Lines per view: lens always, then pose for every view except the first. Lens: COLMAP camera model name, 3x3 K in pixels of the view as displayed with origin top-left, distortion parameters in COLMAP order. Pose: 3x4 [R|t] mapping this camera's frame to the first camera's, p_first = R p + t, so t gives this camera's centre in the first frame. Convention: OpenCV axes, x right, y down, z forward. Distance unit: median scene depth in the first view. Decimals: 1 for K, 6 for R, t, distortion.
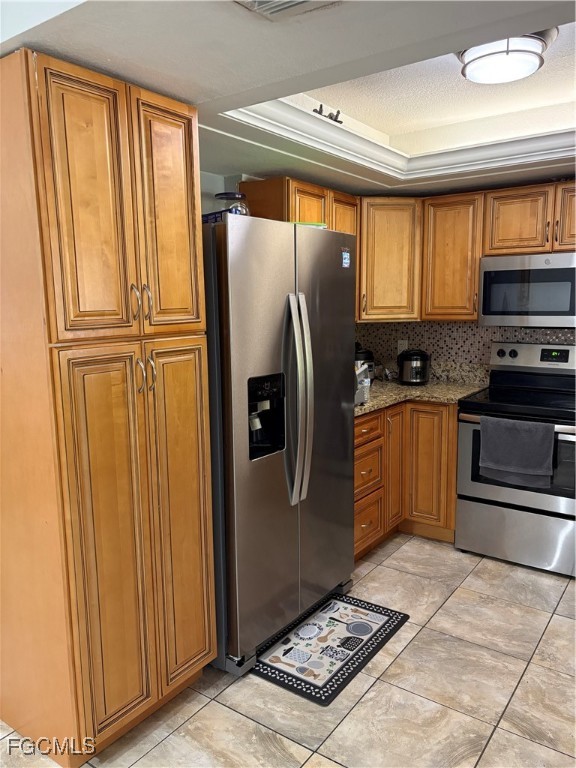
lens RADIAL K [[585.3, 0, 288.2], [0, 585.3, 385.7], [0, 0, 1]] dist [0.030823, -0.027150]
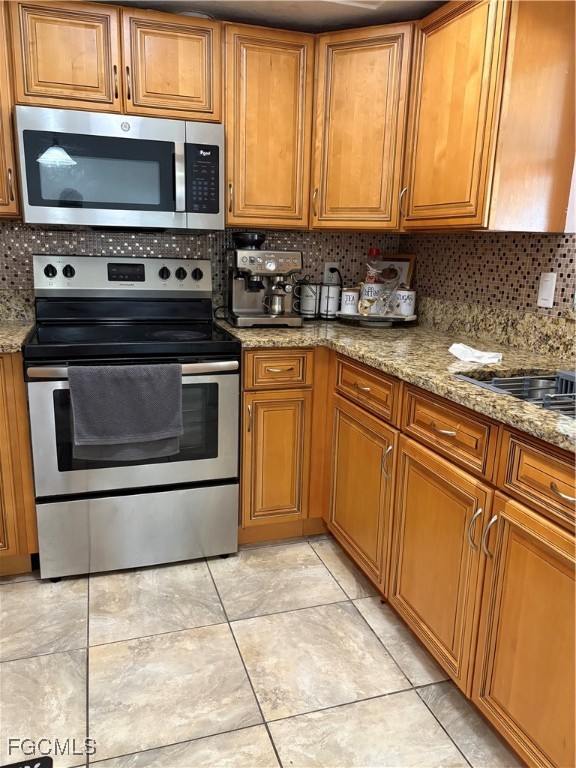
lens RADIAL K [[585.3, 0, 290.0], [0, 585.3, 385.6], [0, 0, 1]] dist [0.030823, -0.027150]
pose [[0.595136, -0.158607, 0.787818, -0.024805], [0.086218, 0.987274, 0.133631, 0.008251], [-0.798987, -0.011605, 0.601237, 0.434979]]
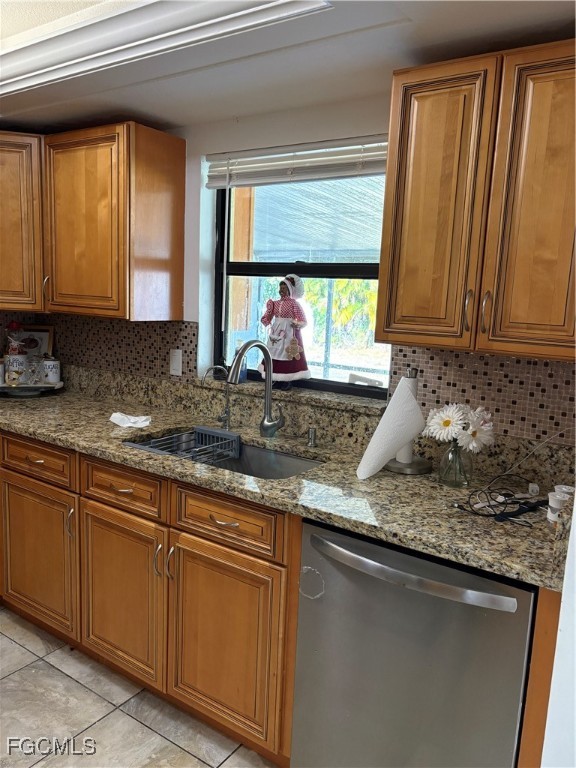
lens RADIAL K [[585.3, 0, 285.8], [0, 585.3, 386.3], [0, 0, 1]] dist [0.030823, -0.027150]
pose [[-0.007272, -0.149133, 0.988790, -0.164085], [0.106631, 0.983063, 0.149054, -0.058928], [-0.994272, 0.106520, 0.008753, 0.439413]]
